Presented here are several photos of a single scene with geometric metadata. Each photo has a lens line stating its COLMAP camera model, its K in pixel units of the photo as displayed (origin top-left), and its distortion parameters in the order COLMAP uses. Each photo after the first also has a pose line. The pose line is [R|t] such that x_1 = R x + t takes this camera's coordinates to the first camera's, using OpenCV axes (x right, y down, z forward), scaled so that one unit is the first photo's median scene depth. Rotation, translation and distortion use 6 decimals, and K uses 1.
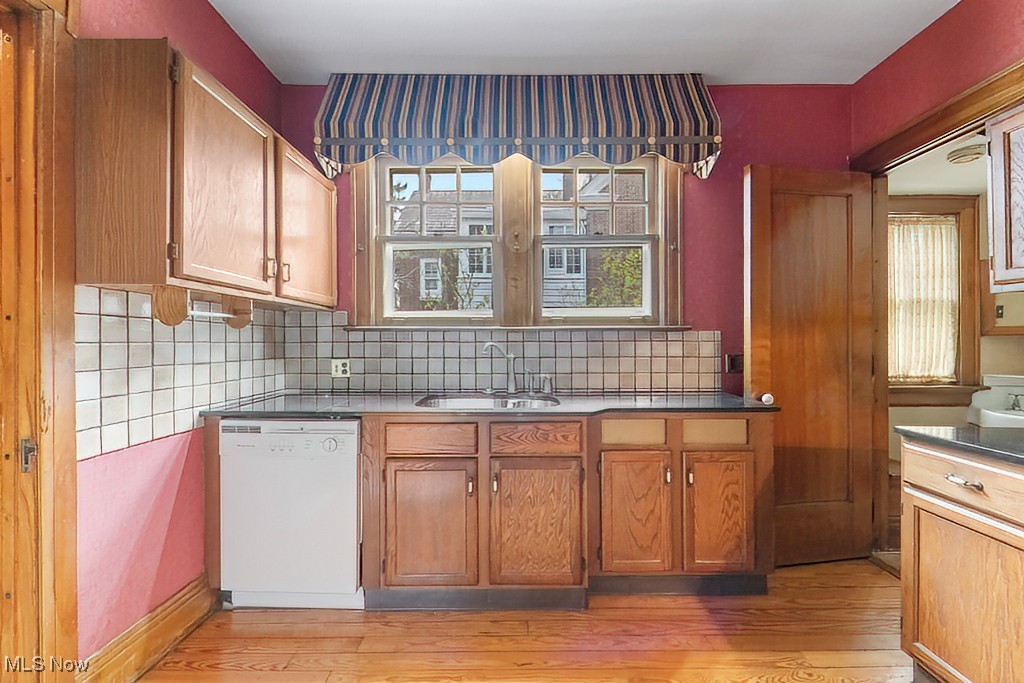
lens RADIAL K [[402.6, 0, 512.0], [0, 402.6, 341.5], [0, 0, 1]] dist [0.001558, -0.000015]
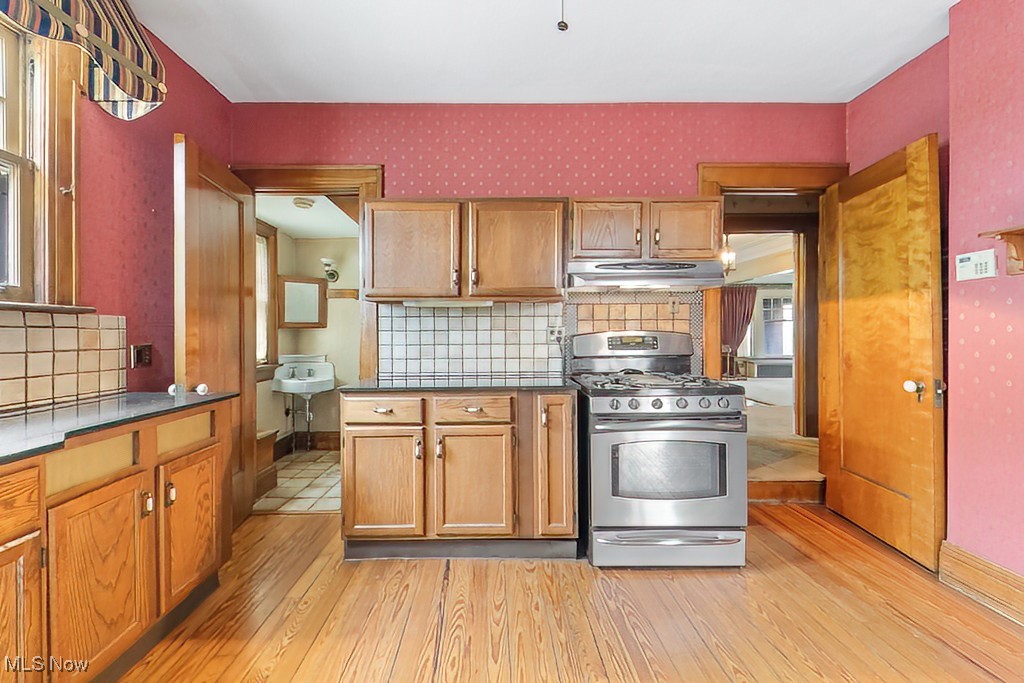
lens RADIAL K [[405.4, 0, 506.5], [0, 405.4, 337.4], [0, 0, 1]] dist [-0.000622, -0.000163]
pose [[-0.031915, -0.006811, 0.999467, -0.359747], [0.007832, 0.999944, 0.007064, 0.018489], [-0.999460, 0.008053, -0.031860, 0.312928]]
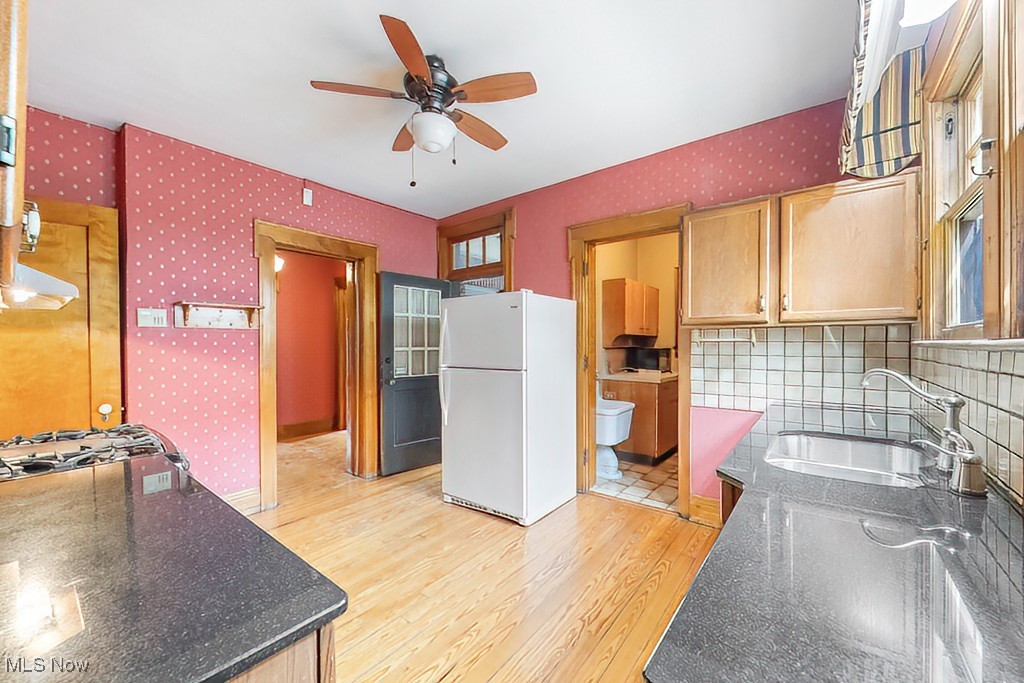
lens RADIAL K [[405.4, 0, 506.5], [0, 405.4, 337.4], [0, 0, 1]] dist [-0.000622, -0.000163]
pose [[-0.624298, -0.005796, -0.781165, 0.879346], [0.003570, 0.999941, -0.010273, -0.046567], [0.781178, -0.009202, -0.624240, 1.021132]]
